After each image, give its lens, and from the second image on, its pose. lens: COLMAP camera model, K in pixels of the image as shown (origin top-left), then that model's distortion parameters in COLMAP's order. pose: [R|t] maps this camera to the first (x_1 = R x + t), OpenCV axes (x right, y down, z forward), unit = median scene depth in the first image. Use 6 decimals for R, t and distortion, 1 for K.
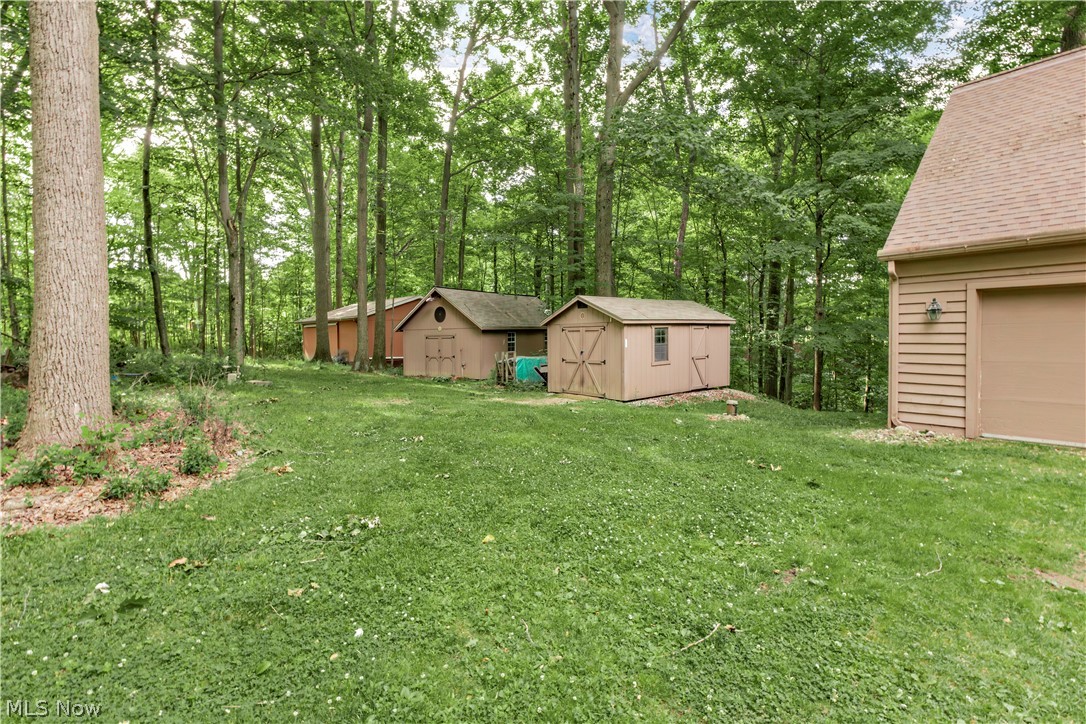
lens RADIAL K [[503.0, 0, 544.9], [0, 503.0, 356.3], [0, 0, 1]] dist [0.000661, -0.000010]
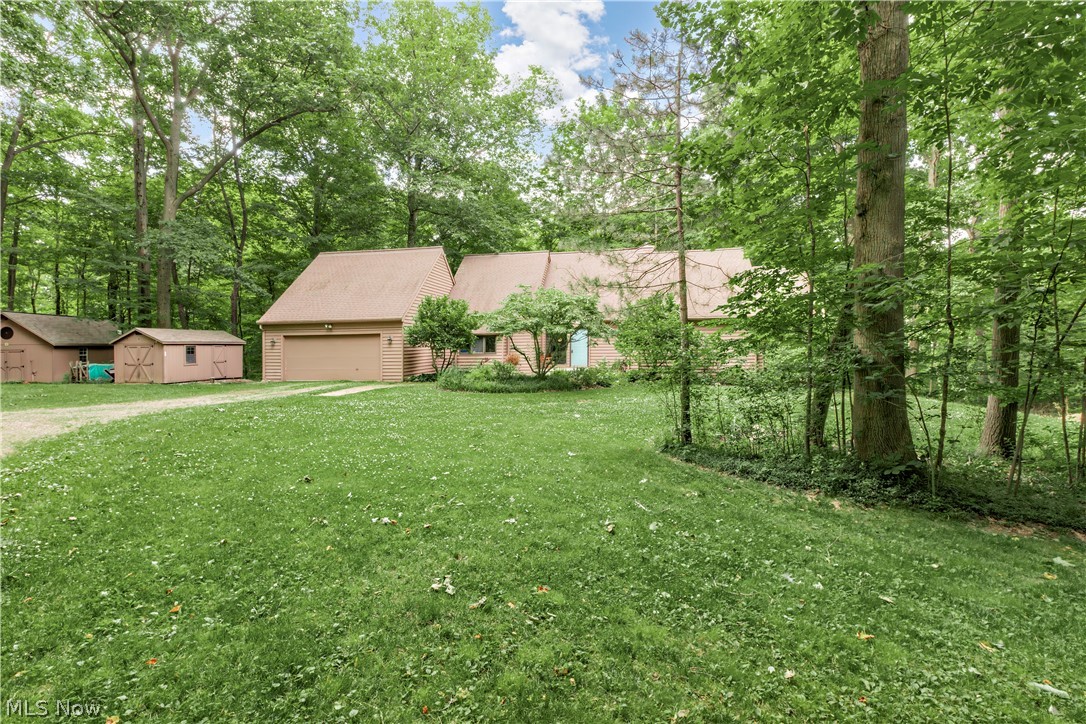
lens RADIAL K [[503.0, 0, 544.0], [0, 503.0, 354.3], [0, 0, 1]] dist [0.000661, -0.000010]
pose [[0.774895, -0.003265, 0.632081, 0.056611], [0.025547, 0.999331, -0.026156, 0.055310], [-0.631573, 0.036416, 0.774461, -1.246252]]
